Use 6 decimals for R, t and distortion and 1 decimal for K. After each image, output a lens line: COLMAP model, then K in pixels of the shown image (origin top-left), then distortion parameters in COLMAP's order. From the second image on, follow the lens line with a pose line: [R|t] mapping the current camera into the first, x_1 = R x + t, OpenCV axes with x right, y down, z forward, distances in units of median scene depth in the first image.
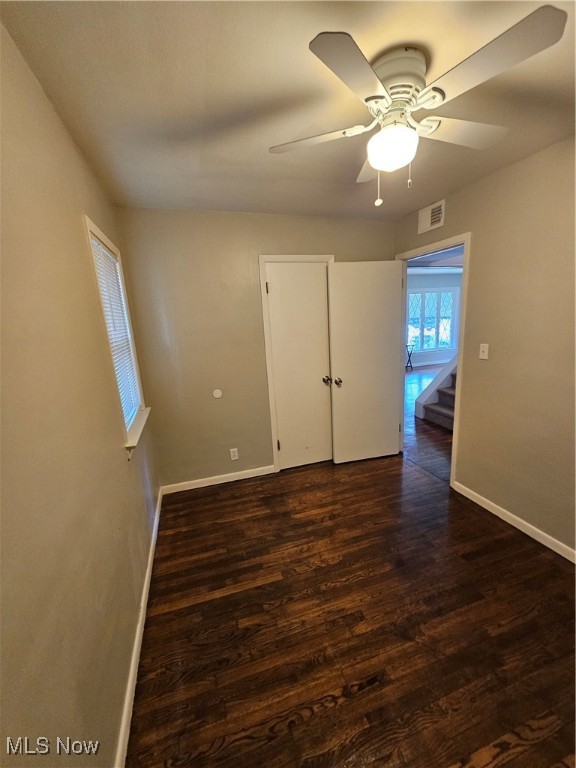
lens RADIAL K [[315.7, 0, 290.7], [0, 315.7, 387.5], [0, 0, 1]] dist [0.000448, -0.000942]
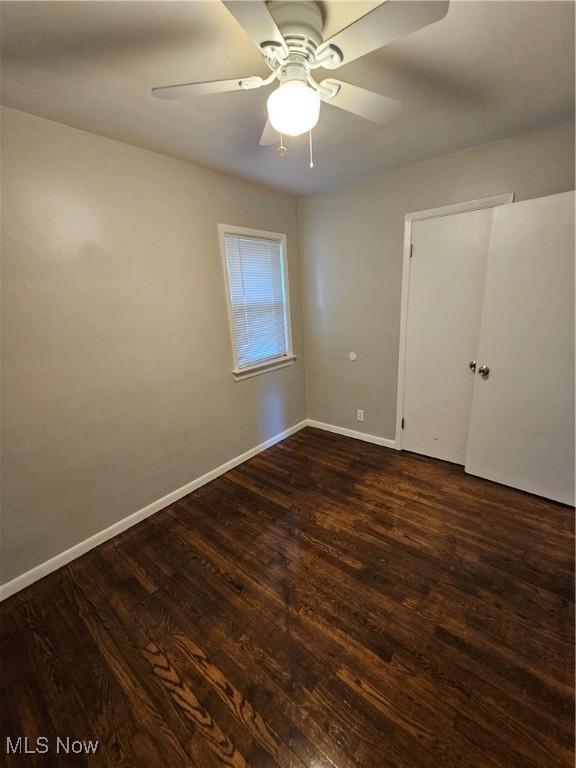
lens RADIAL K [[315.7, 0, 290.7], [0, 315.7, 387.5], [0, 0, 1]] dist [0.000448, -0.000942]
pose [[0.543380, 0.262483, -0.797397, 0.898207], [-0.164053, 0.964750, 0.205778, -0.106459], [0.823302, 0.018999, 0.567286, 0.335811]]
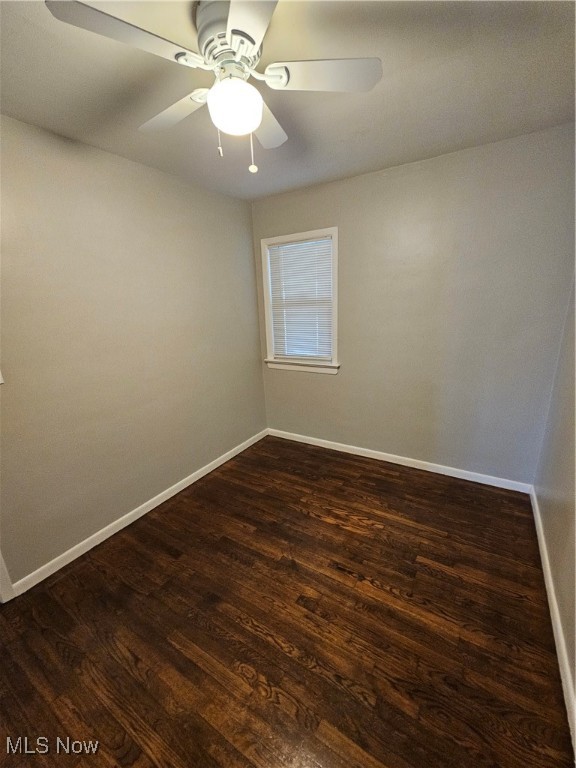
lens RADIAL K [[313.7, 0, 292.1], [0, 313.7, 381.5], [0, 0, 1]] dist [-0.003295, -0.000248]
pose [[-0.645134, -0.110916, 0.755976, -0.403242], [0.241427, 0.909126, 0.339416, -0.227560], [-0.724924, 0.401482, -0.559730, 1.209908]]
